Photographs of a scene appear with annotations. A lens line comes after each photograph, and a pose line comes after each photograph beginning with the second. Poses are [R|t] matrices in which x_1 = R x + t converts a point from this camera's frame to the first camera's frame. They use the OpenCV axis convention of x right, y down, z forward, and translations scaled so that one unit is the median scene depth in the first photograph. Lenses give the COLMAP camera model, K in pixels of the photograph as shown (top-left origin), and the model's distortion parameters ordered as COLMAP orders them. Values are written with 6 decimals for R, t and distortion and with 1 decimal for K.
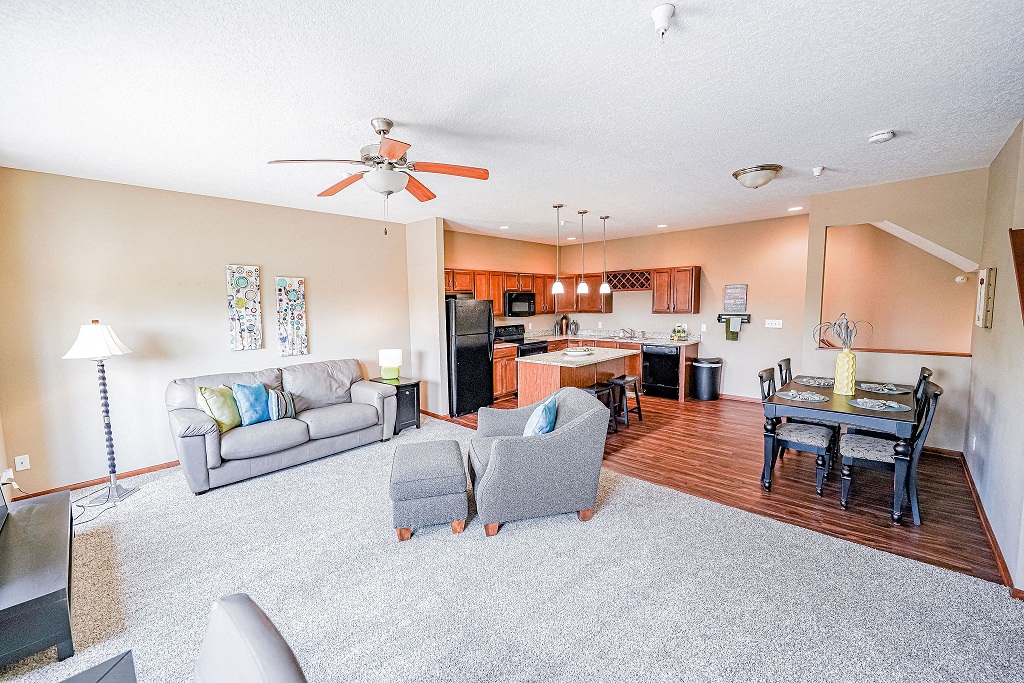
lens RADIAL K [[407.1, 0, 508.9], [0, 407.1, 343.3], [0, 0, 1]] dist [-0.002628, -0.000178]
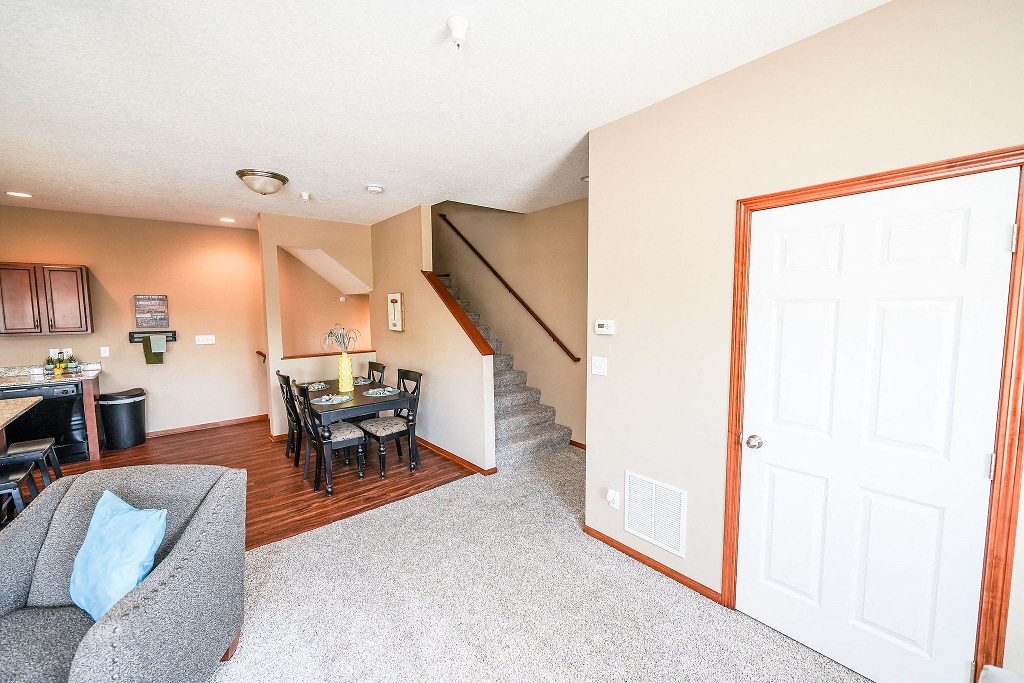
lens RADIAL K [[407.1, 0, 508.9], [0, 407.1, 343.3], [0, 0, 1]] dist [-0.002628, -0.000178]
pose [[0.110807, -0.067982, 0.991514, -0.229780], [0.107655, 0.992608, 0.056027, -0.023085], [-0.987994, 0.100533, 0.117306, 0.282596]]
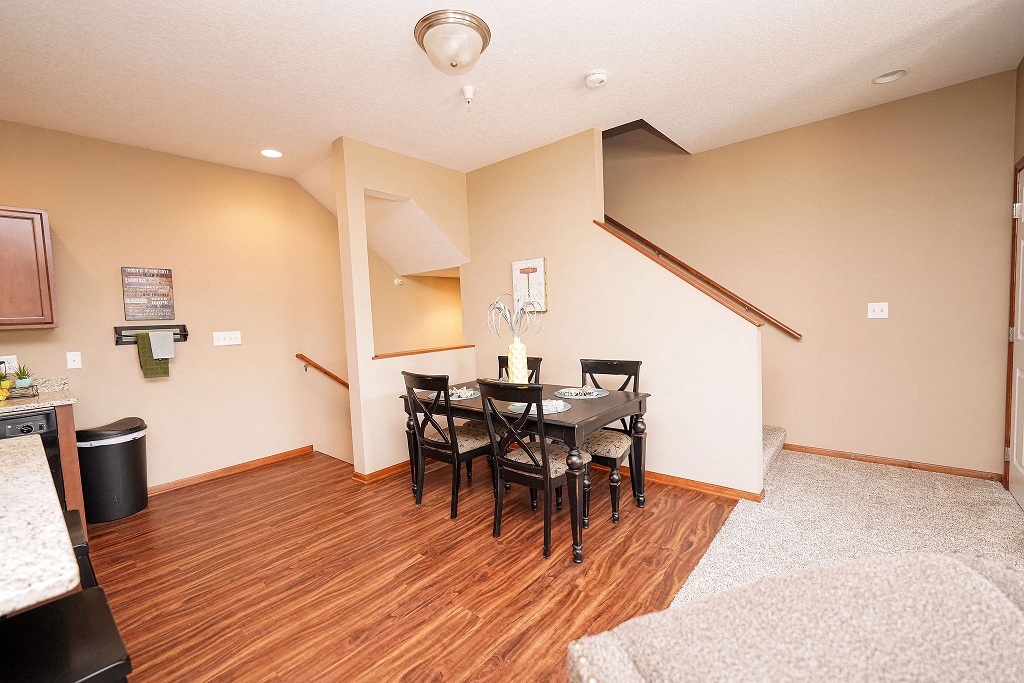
lens RADIAL K [[432.3, 0, 507.4], [0, 432.3, 343.6], [0, 0, 1]] dist [-0.001198, -0.000102]
pose [[-0.048323, -0.045394, 0.997800, -0.010320], [0.145679, 0.987964, 0.052001, -0.017440], [-0.988151, 0.147871, -0.041128, 0.791796]]
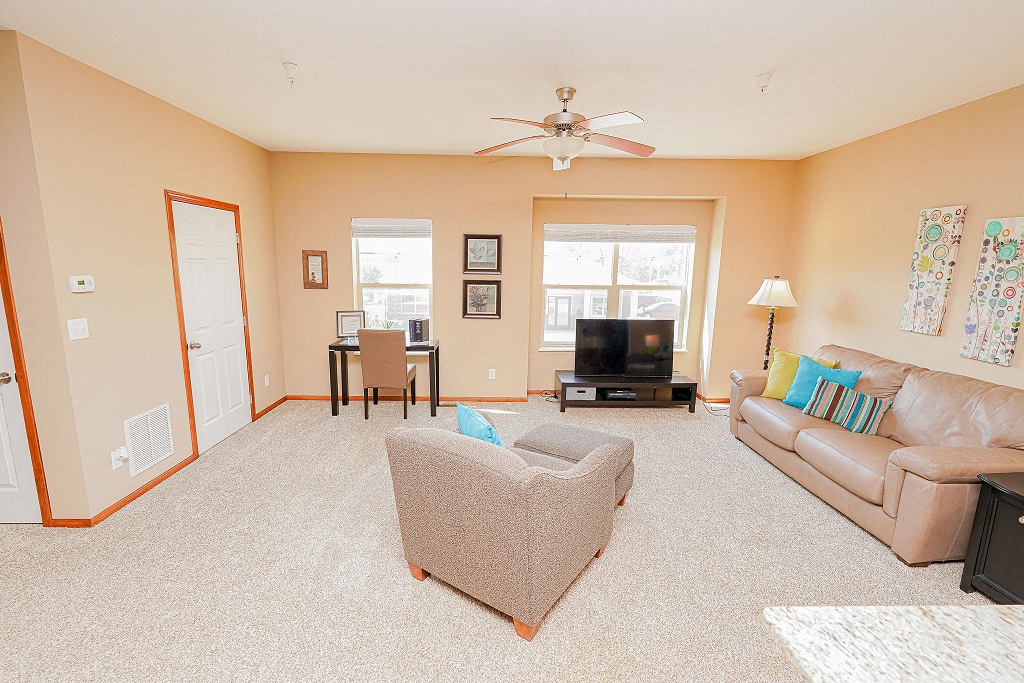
lens RADIAL K [[452.5, 0, 508.8], [0, 452.5, 341.9], [0, 0, 1]] dist [0.001937, 0.000152]
pose [[-0.708188, 0.133449, -0.693297, 0.367627], [-0.070270, 0.963776, 0.257290, -0.112674], [0.702518, 0.230928, -0.673158, 0.987721]]
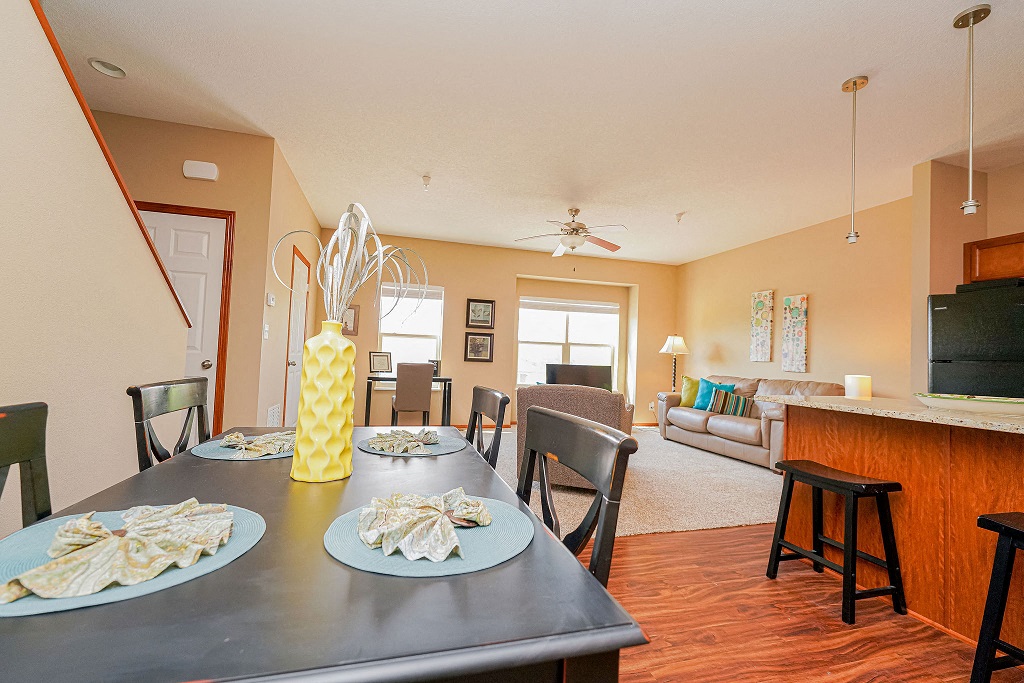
lens RADIAL K [[432.3, 0, 507.4], [0, 432.3, 343.6], [0, 0, 1]] dist [-0.001198, -0.000102]
pose [[-0.508424, -0.026675, -0.860694, 0.781119], [-0.112443, 0.993019, 0.035645, 0.001680], [0.853734, 0.114902, -0.507874, 0.961054]]
